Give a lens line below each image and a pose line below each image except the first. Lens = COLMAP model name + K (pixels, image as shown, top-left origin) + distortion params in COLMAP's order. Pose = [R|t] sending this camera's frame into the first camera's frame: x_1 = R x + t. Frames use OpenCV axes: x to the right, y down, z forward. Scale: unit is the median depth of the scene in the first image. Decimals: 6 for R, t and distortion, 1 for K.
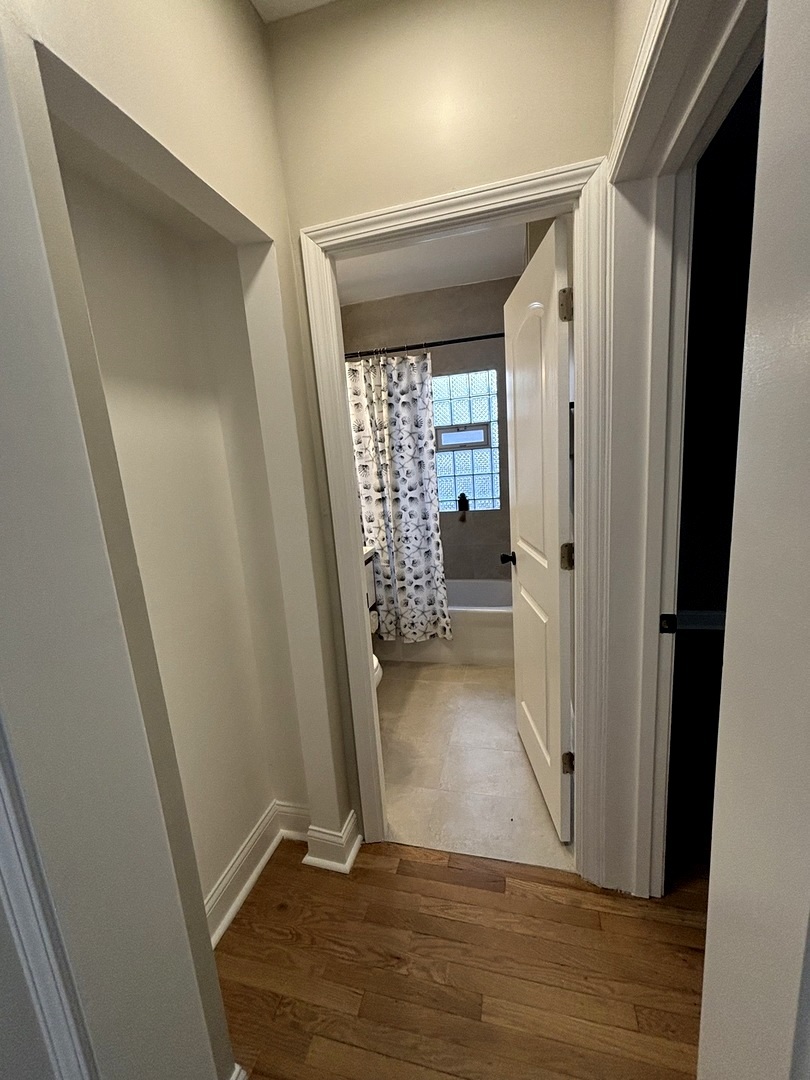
lens RADIAL K [[431.4, 0, 405.1], [0, 431.4, 541.5], [0, 0, 1]] dist [-0.007585, -0.001334]
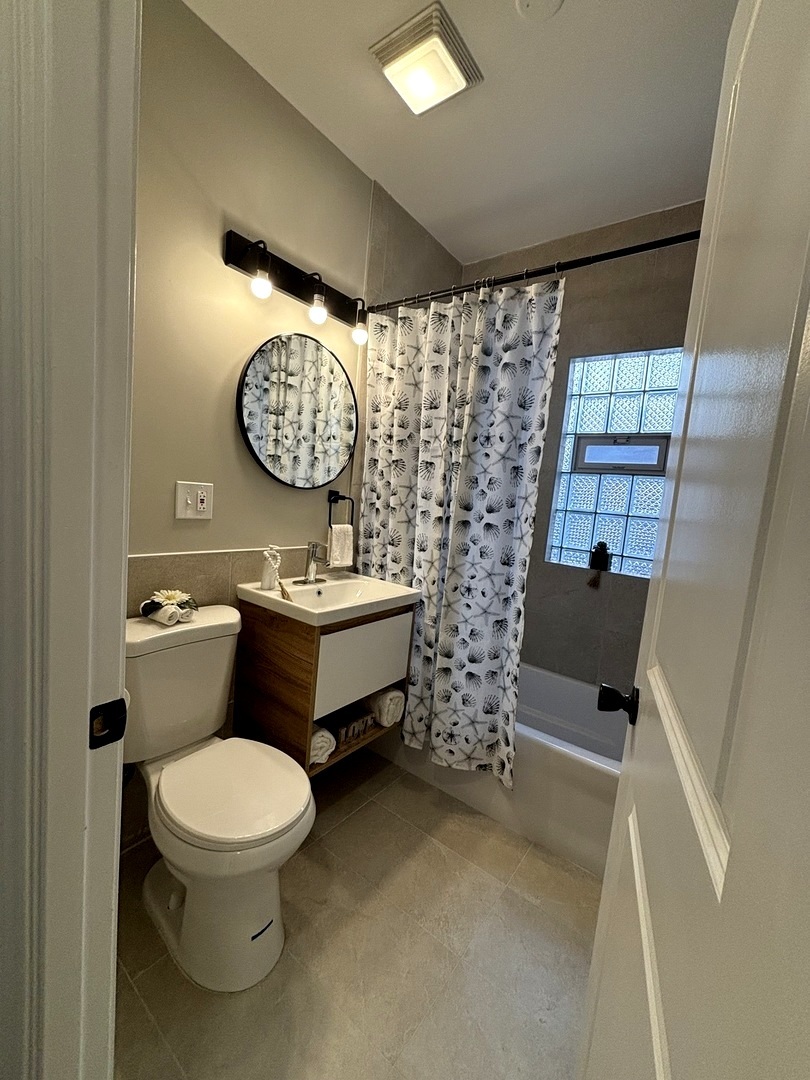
lens RADIAL K [[431.4, 0, 404.7], [0, 431.4, 538.4], [0, 0, 1]] dist [-0.007585, -0.001334]
pose [[0.906924, 0.194173, -0.373878, 0.131465], [-0.229390, 0.971963, -0.051650, -0.025531], [0.353367, 0.132607, 0.926038, 0.409621]]
